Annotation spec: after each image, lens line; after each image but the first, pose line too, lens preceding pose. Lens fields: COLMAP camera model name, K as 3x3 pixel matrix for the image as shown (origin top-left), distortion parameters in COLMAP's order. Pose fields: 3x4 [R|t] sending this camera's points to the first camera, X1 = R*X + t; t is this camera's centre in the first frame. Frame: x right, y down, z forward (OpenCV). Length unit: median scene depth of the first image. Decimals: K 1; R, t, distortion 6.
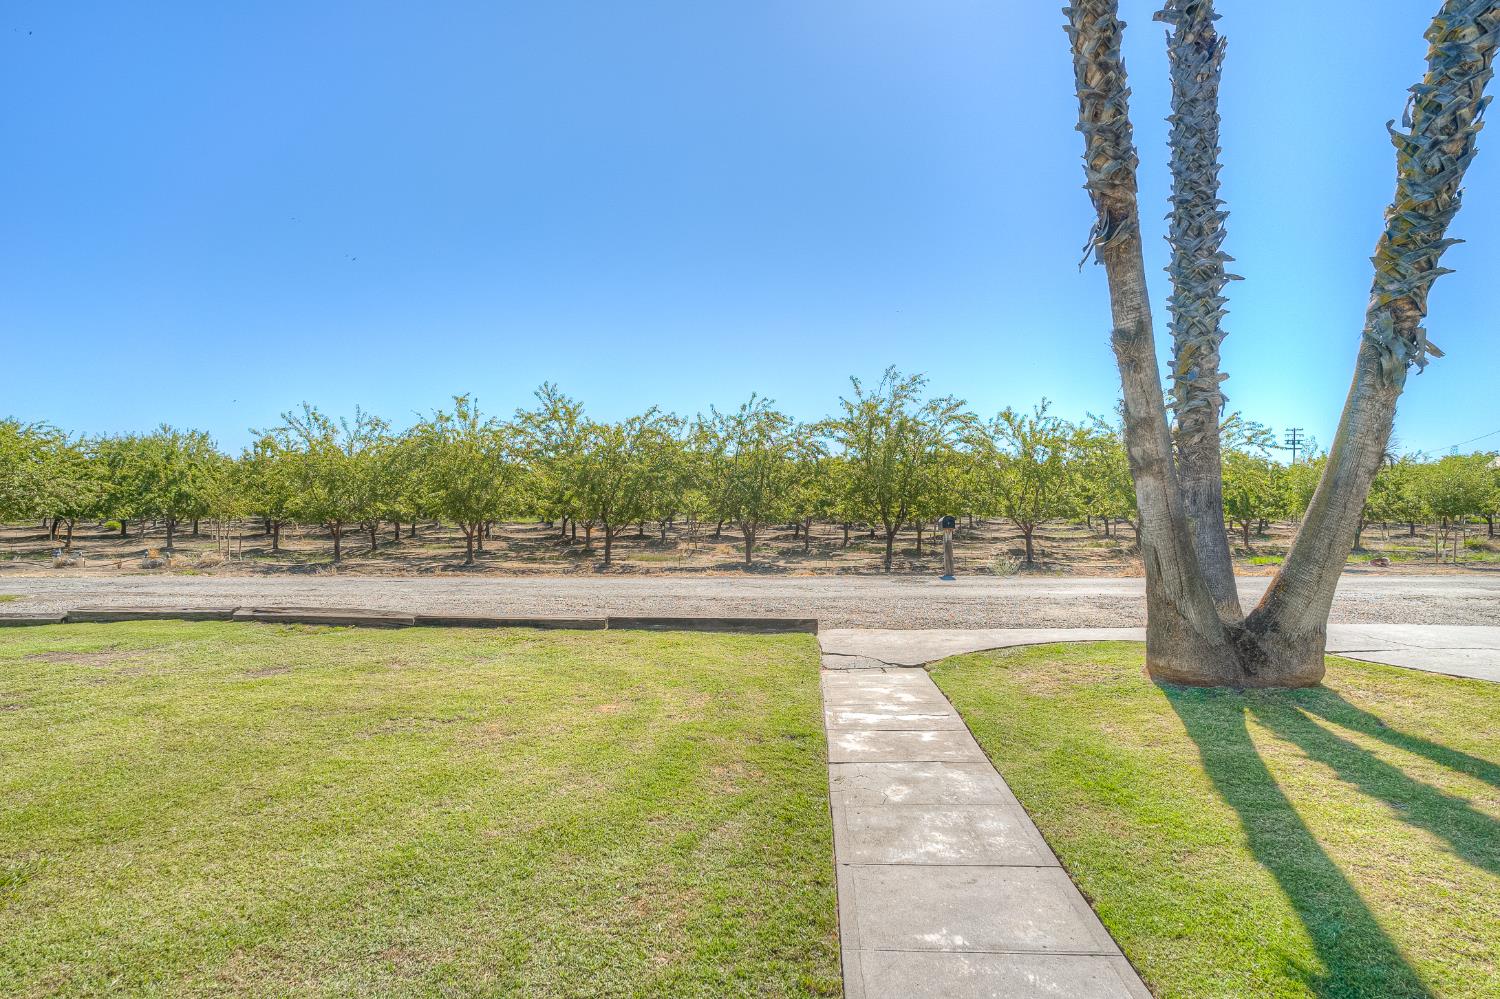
lens RADIAL K [[827.4, 0, 749.8], [0, 827.4, 465.7], [0, 0, 1]] dist [-0.056550, 0.040131]
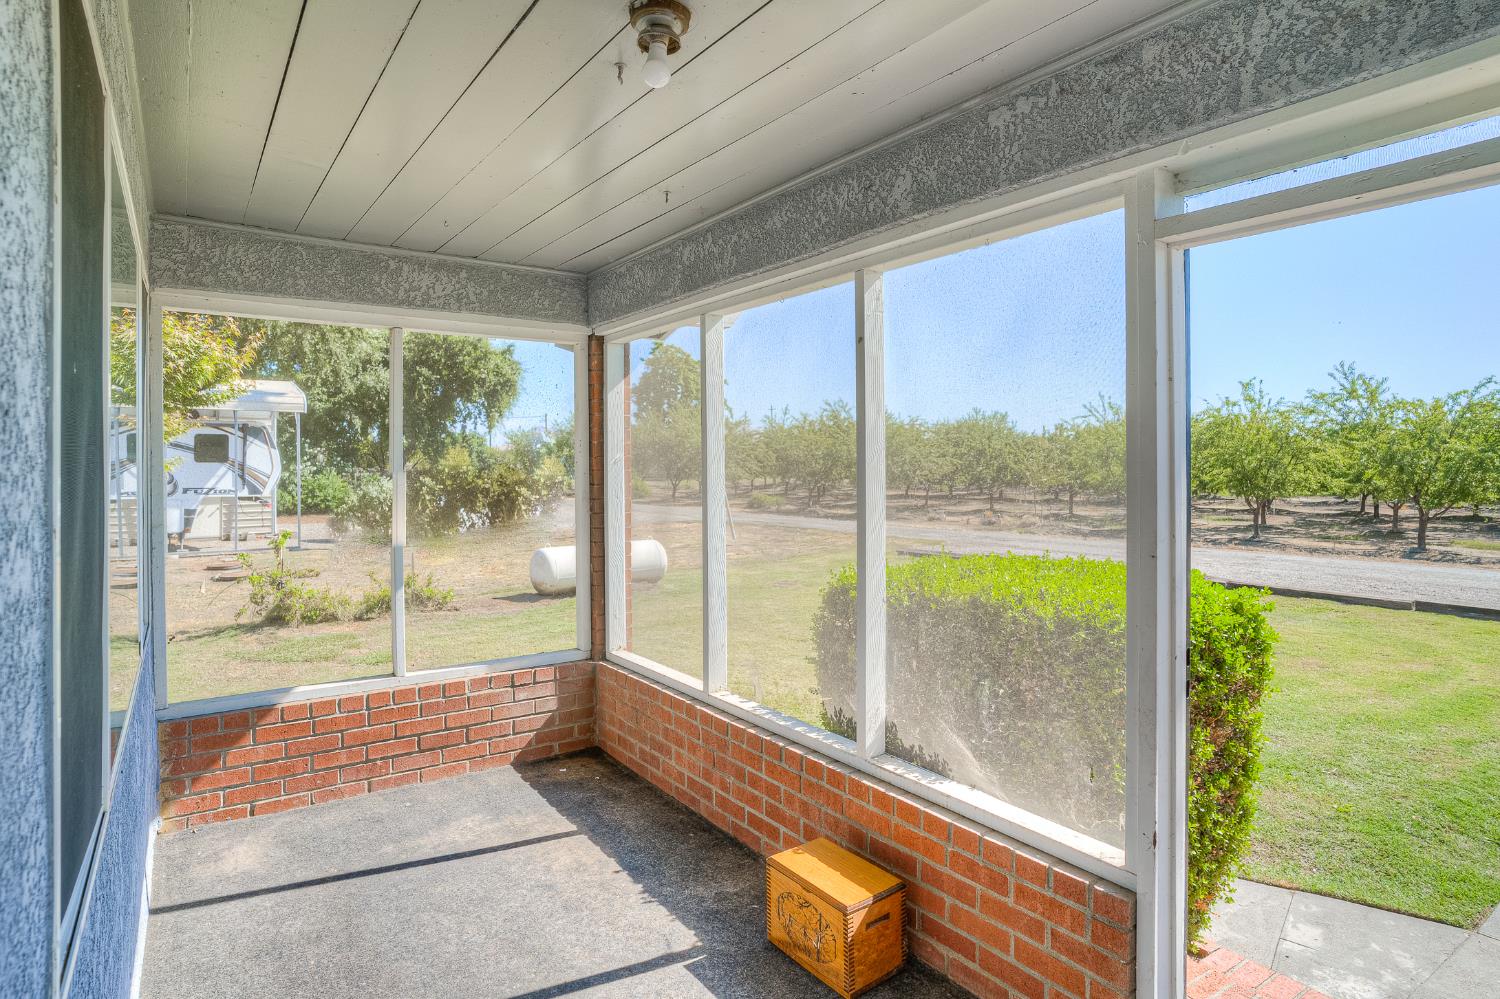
lens RADIAL K [[827.4, 0, 749.8], [0, 827.4, 465.7], [0, 0, 1]] dist [-0.056550, 0.040131]
pose [[0.647039, 0.006465, -0.762430, 0.034080], [0.027841, 0.999097, 0.032099, -0.025073], [0.761948, -0.041996, 0.646275, -0.163852]]
